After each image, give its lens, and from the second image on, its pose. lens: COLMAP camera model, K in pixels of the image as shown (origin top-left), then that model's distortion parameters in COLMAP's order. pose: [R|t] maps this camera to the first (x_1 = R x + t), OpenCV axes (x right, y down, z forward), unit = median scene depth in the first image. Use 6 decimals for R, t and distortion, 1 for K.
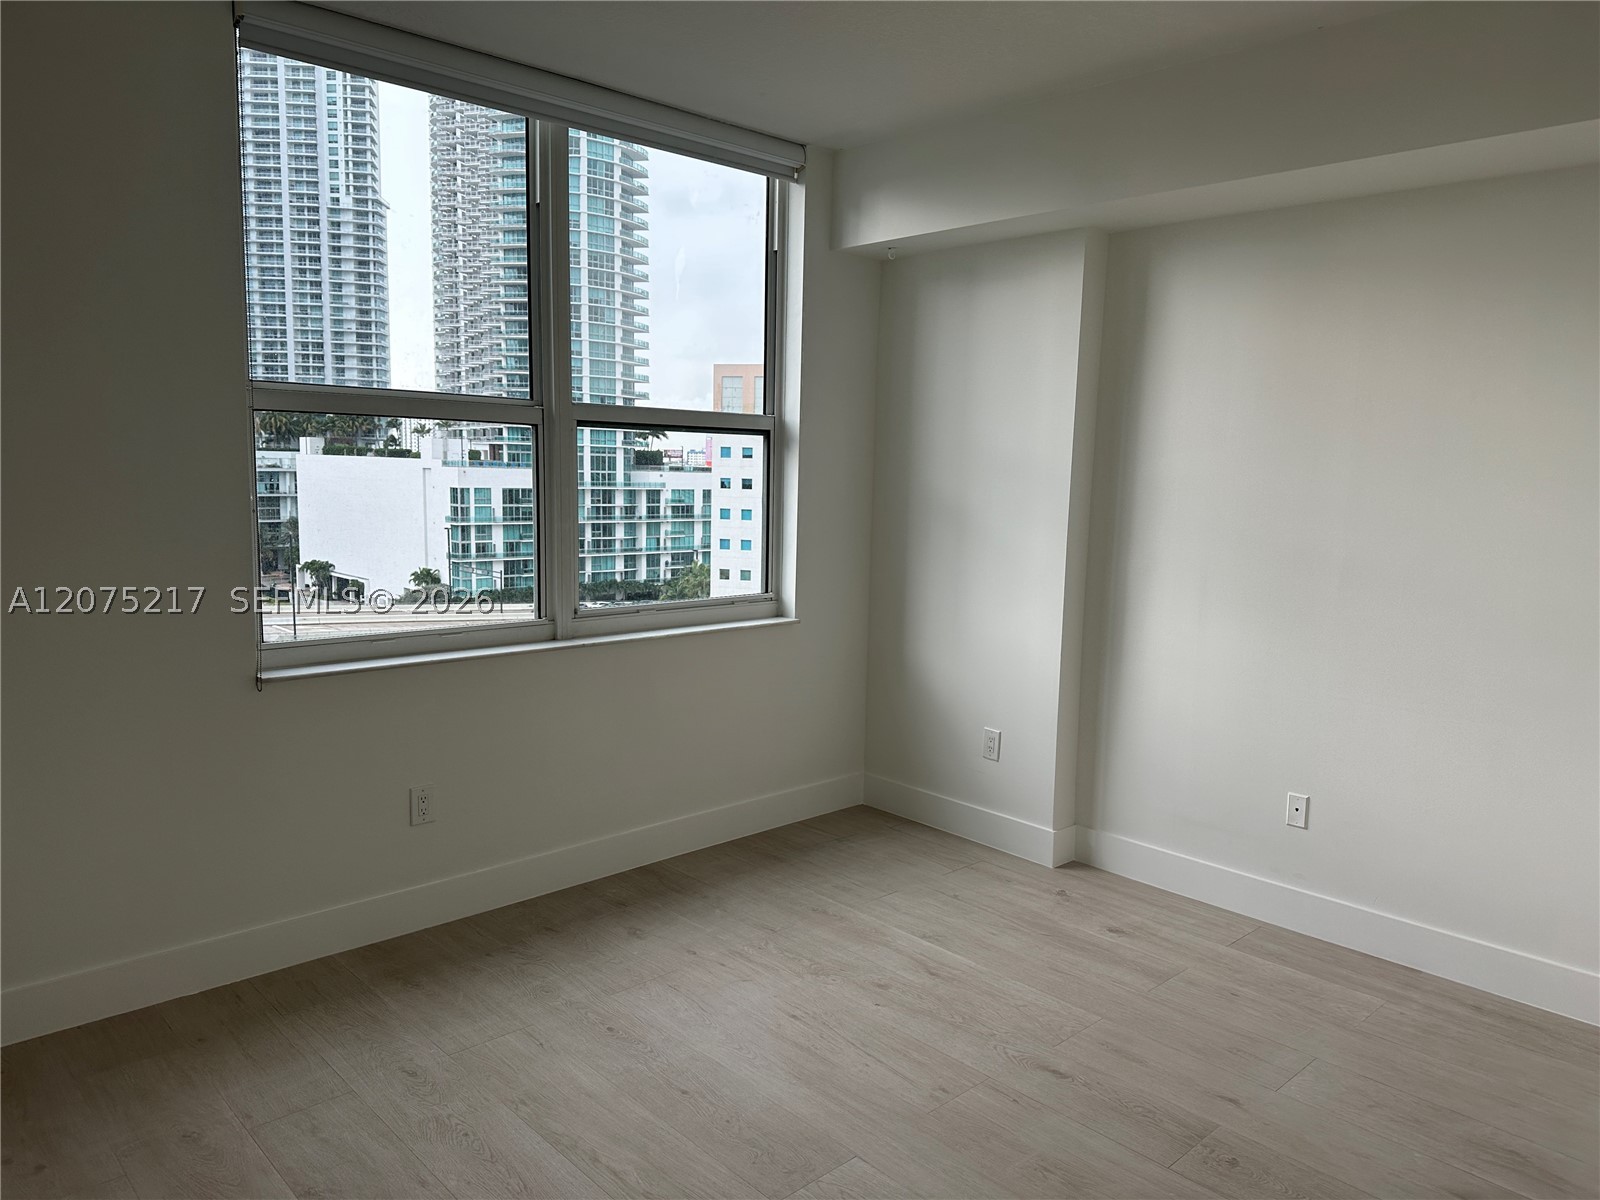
lens RADIAL K [[1105.5, 0, 802.1], [0, 1105.5, 616.2], [0, 0, 1]] dist [0.132360, -0.228939]
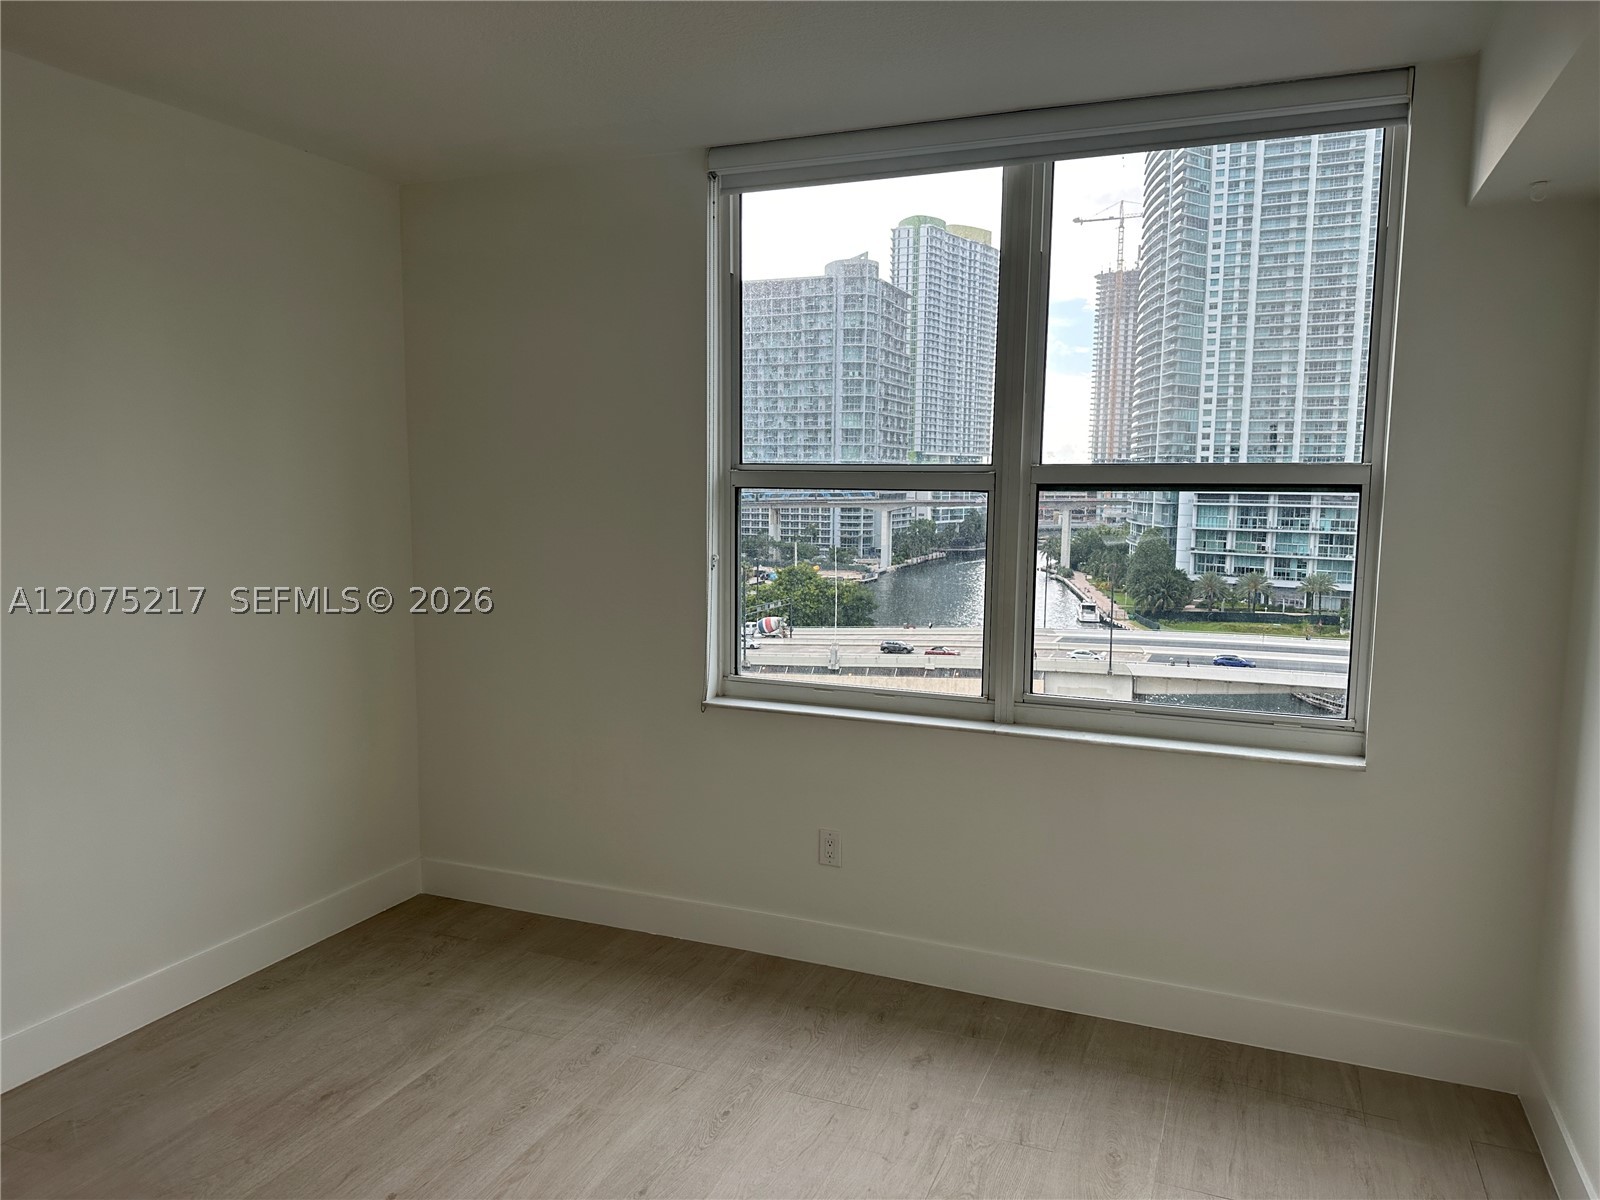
lens RADIAL K [[1105.5, 0, 802.1], [0, 1105.5, 616.2], [0, 0, 1]] dist [0.132360, -0.228939]
pose [[0.414248, 0.091701, -0.905533, 0.568490], [-0.124934, 0.991223, 0.043226, -0.090454], [0.901549, 0.095226, 0.422069, 0.488637]]
